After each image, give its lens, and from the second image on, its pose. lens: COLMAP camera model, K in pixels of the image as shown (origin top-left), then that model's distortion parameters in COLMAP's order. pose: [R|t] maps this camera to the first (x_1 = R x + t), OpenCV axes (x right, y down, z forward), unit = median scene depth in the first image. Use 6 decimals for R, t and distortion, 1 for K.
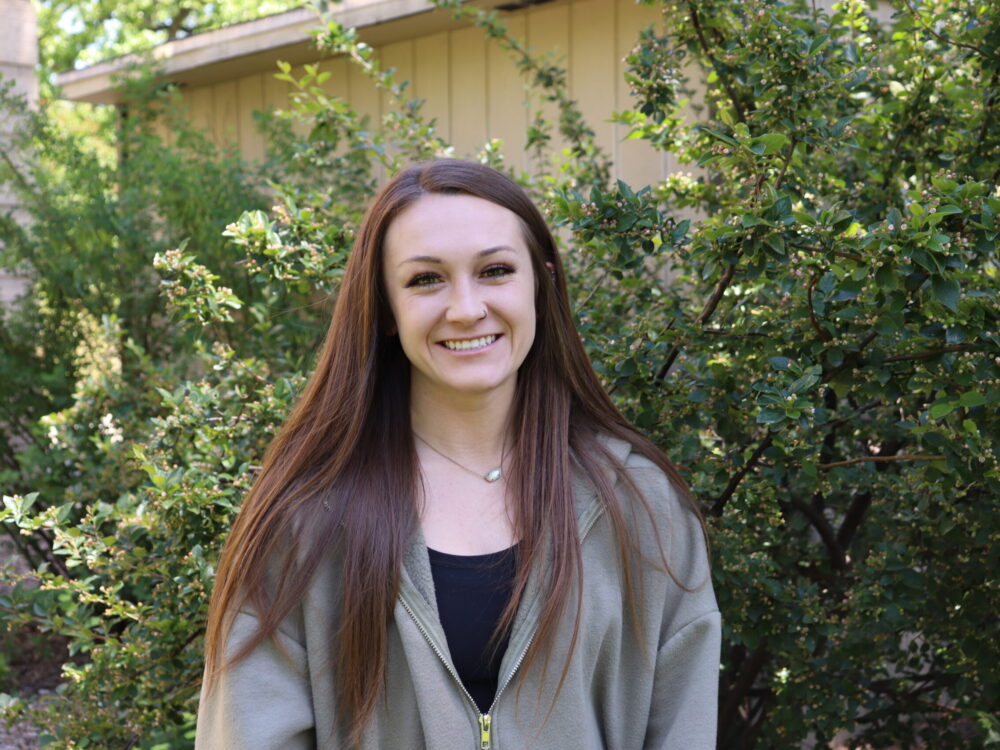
lens RADIAL K [[1538.8, 0, 498.3], [0, 1538.8, 373.8], [0, 0, 1]] dist [0.040233, 0.009529]
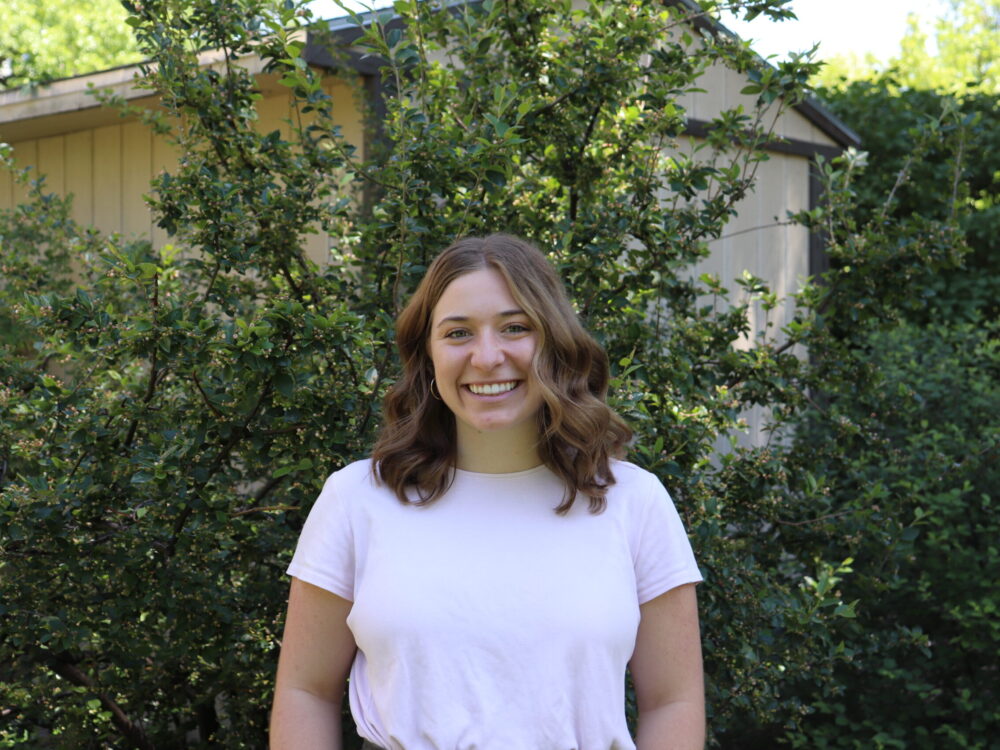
lens RADIAL K [[1537.8, 0, 479.9], [0, 1537.8, 372.6], [0, 0, 1]] dist [0.077892, 0.155955]
pose [[0.995446, 0.015191, 0.094104, 0.235216], [-0.011636, 0.999202, -0.038211, -0.009697], [-0.094609, 0.036942, 0.994829, -0.244204]]
